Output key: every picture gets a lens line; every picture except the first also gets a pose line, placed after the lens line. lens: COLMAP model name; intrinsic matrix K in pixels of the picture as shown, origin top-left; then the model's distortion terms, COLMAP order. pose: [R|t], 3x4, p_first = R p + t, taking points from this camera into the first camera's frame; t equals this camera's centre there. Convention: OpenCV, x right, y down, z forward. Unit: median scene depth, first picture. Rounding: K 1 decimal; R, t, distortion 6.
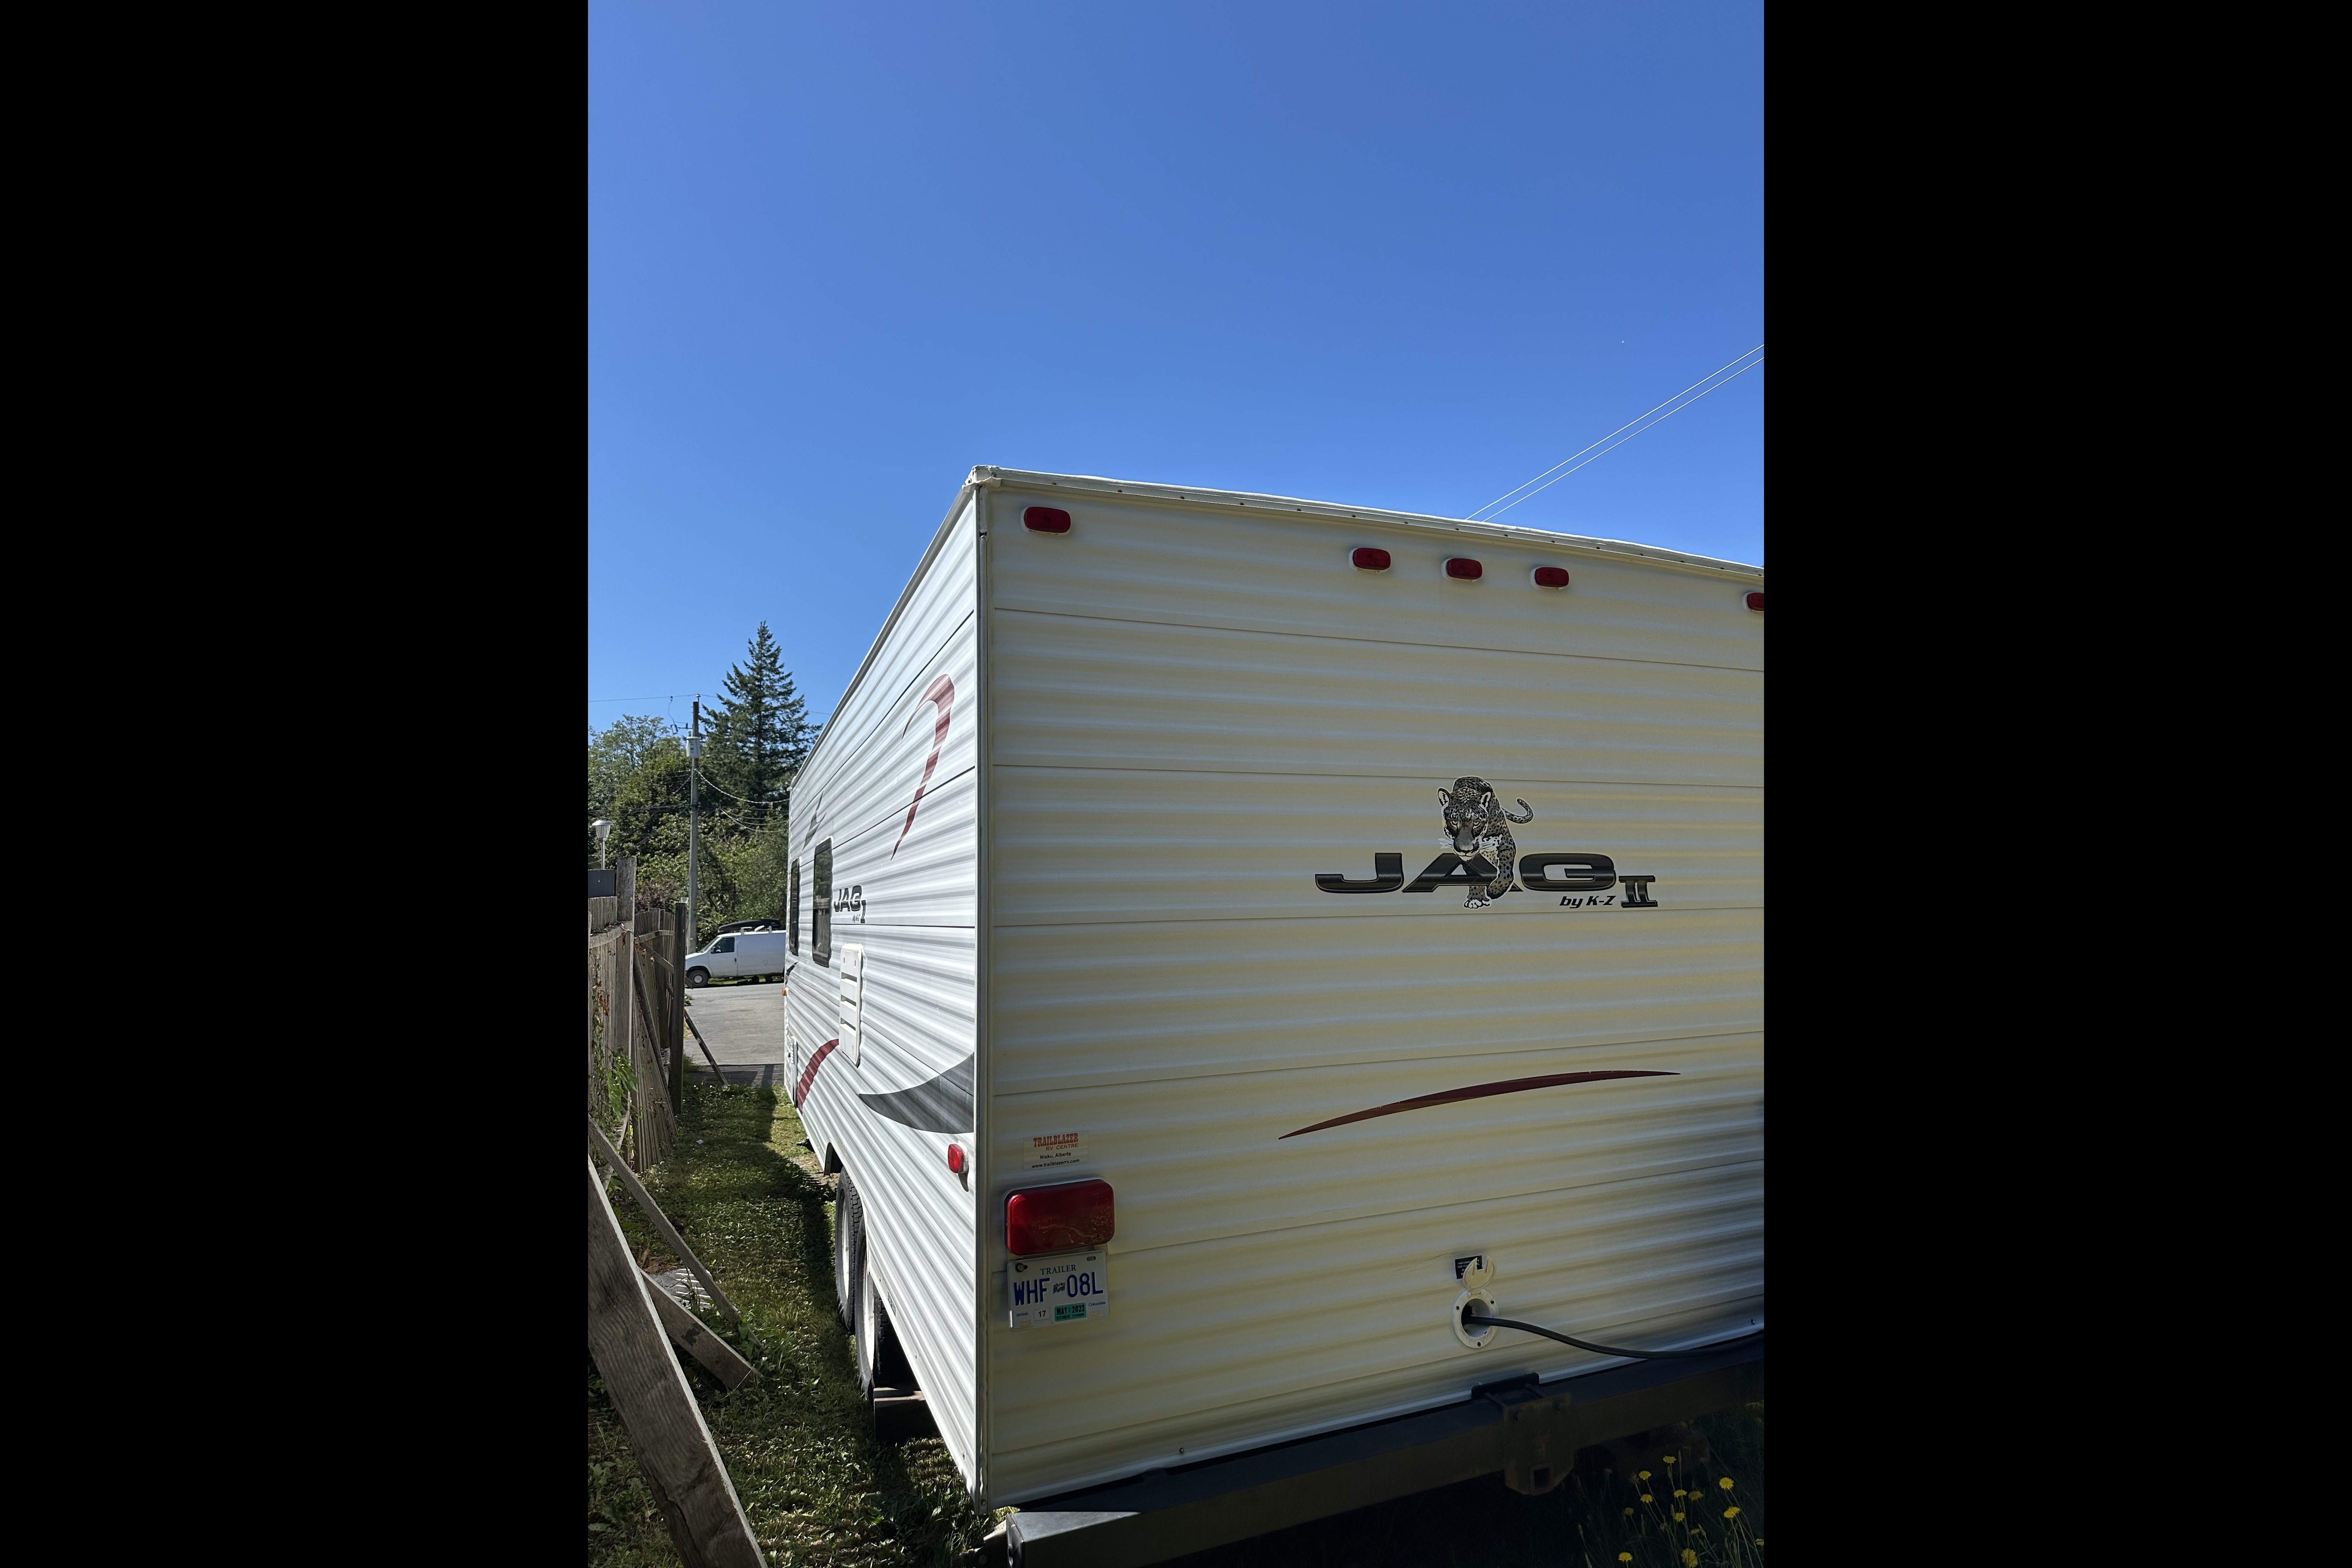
lens RADIAL K [[1127.9, 0, 1176.0], [0, 1127.9, 822.2], [0, 0, 1]] dist [0.039391, 0.000031]
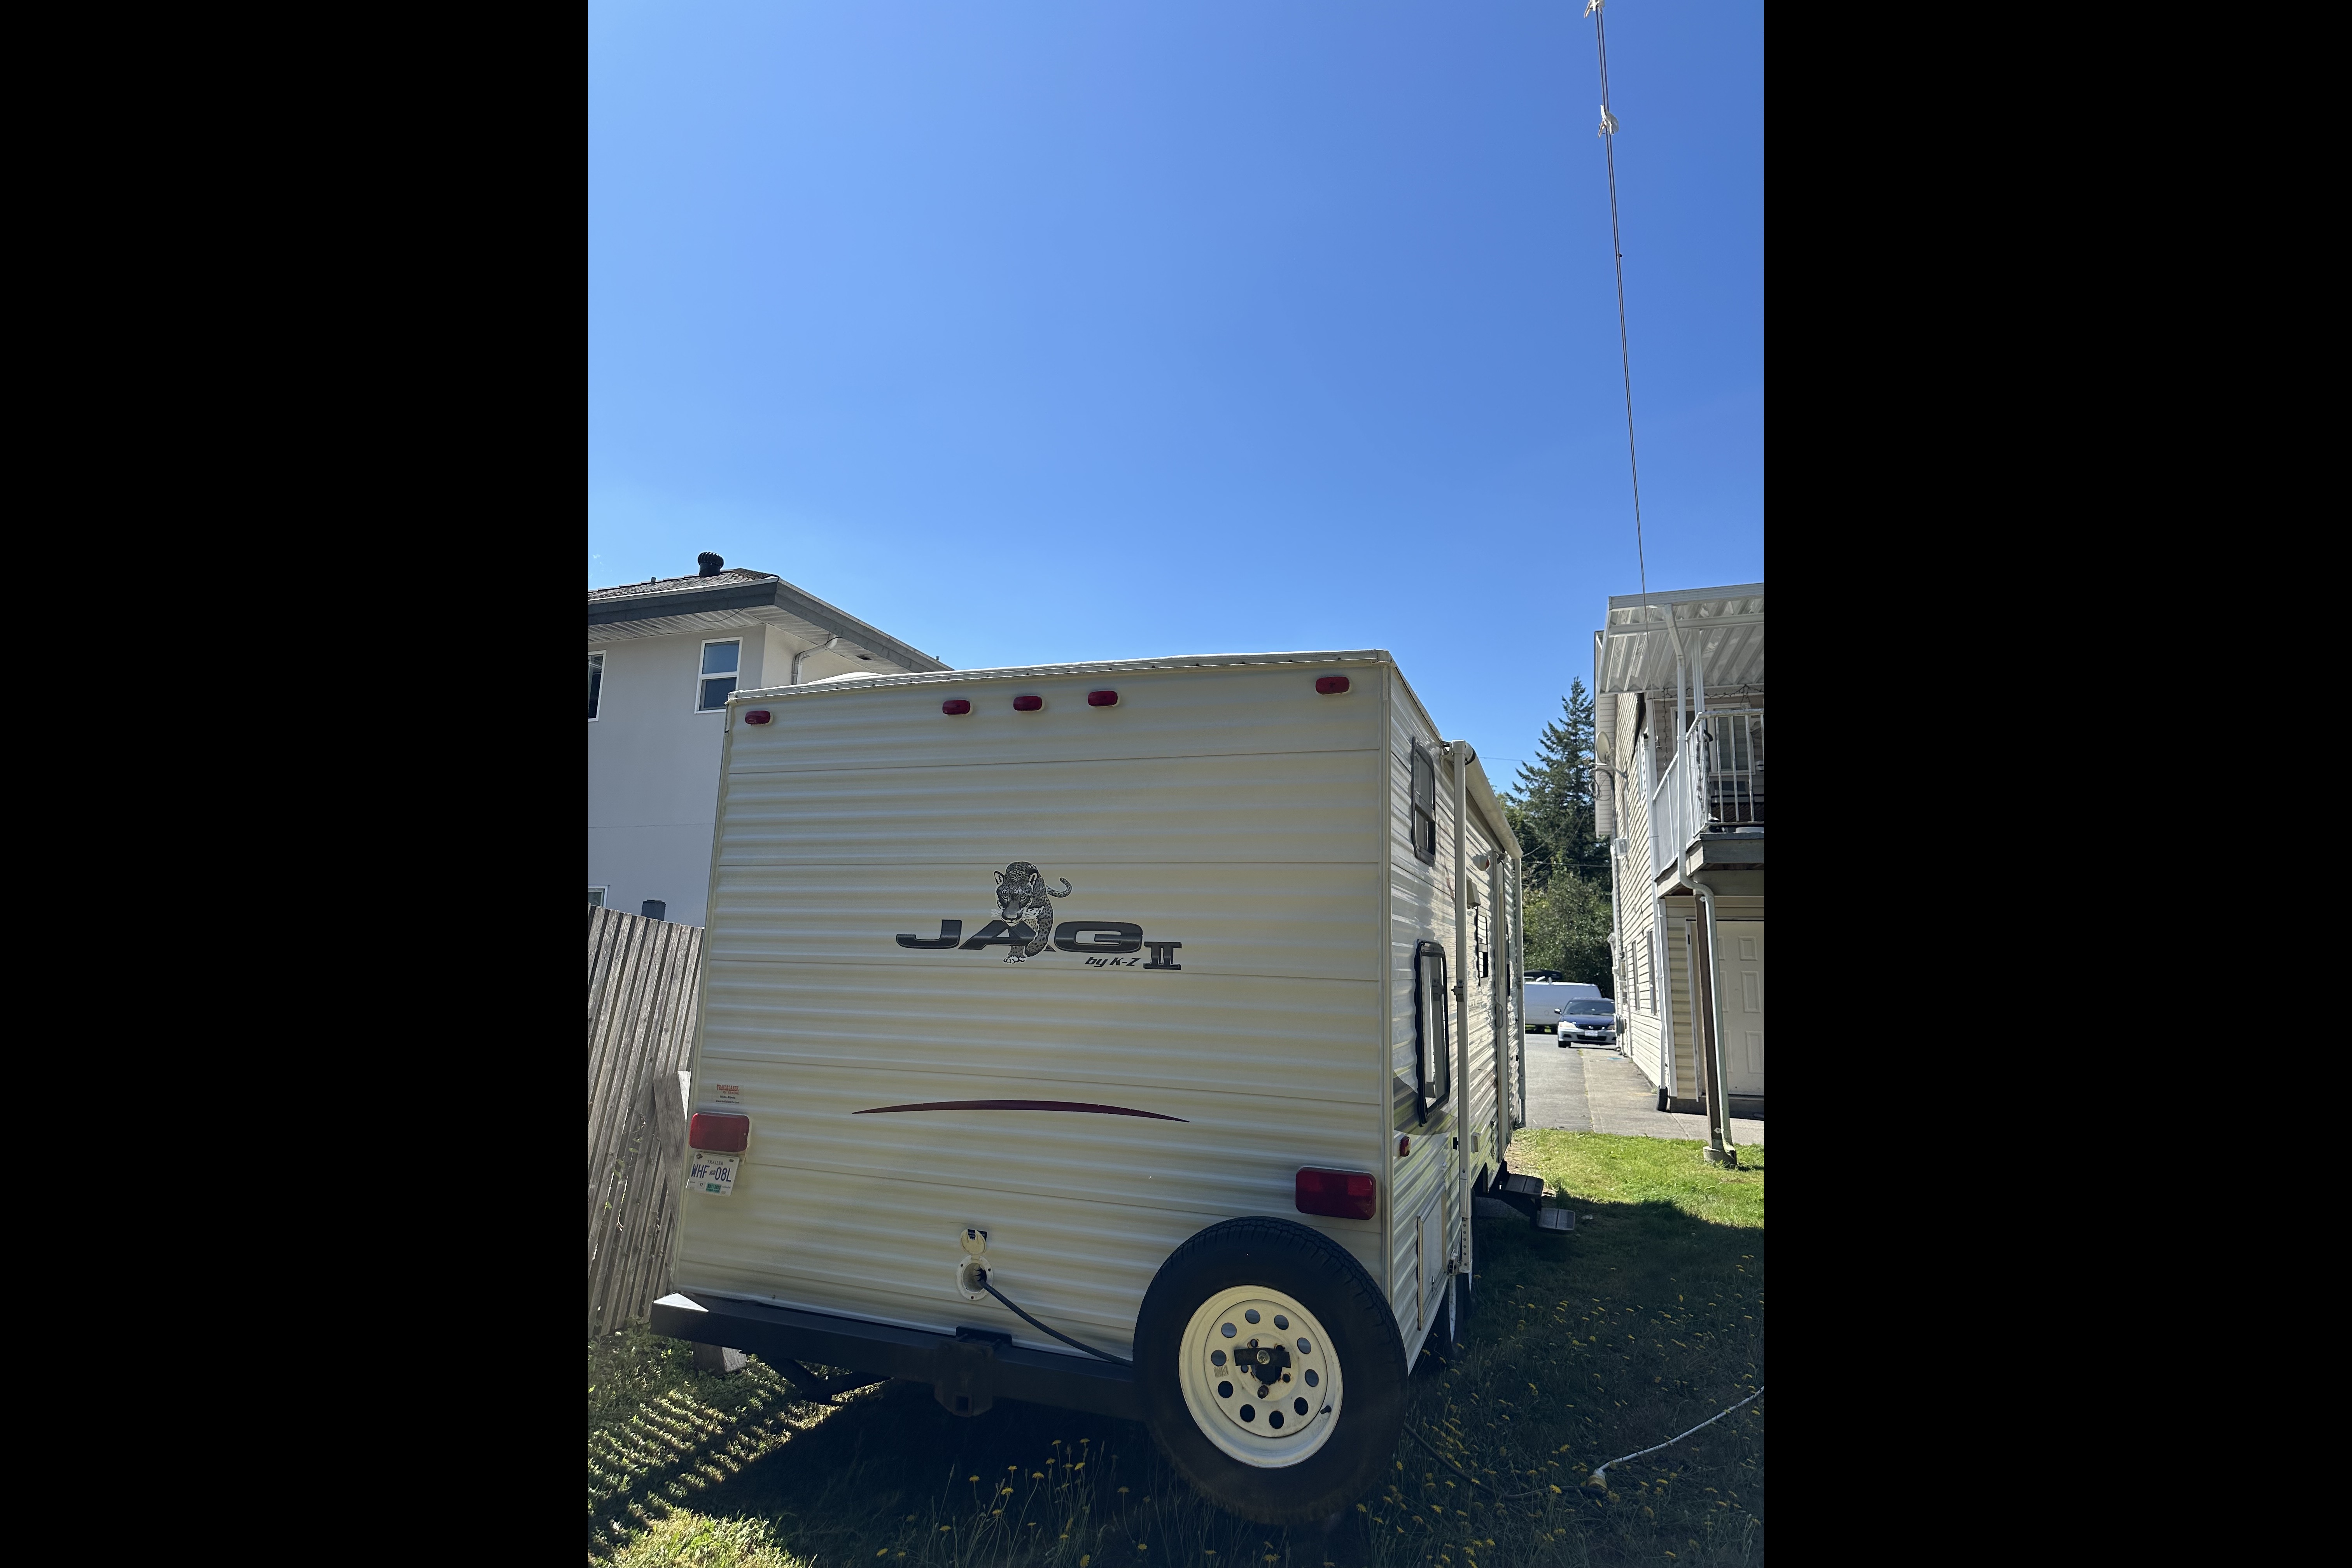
lens RADIAL K [[1140.3, 0, 1163.6], [0, 1140.3, 772.7], [0, 0, 1]] dist [0.038132, -0.000549]
pose [[0.708554, -0.073302, -0.701840, 1.296925], [0.012509, 0.995739, -0.091369, -0.019626], [0.705546, 0.055961, 0.706451, 0.170341]]
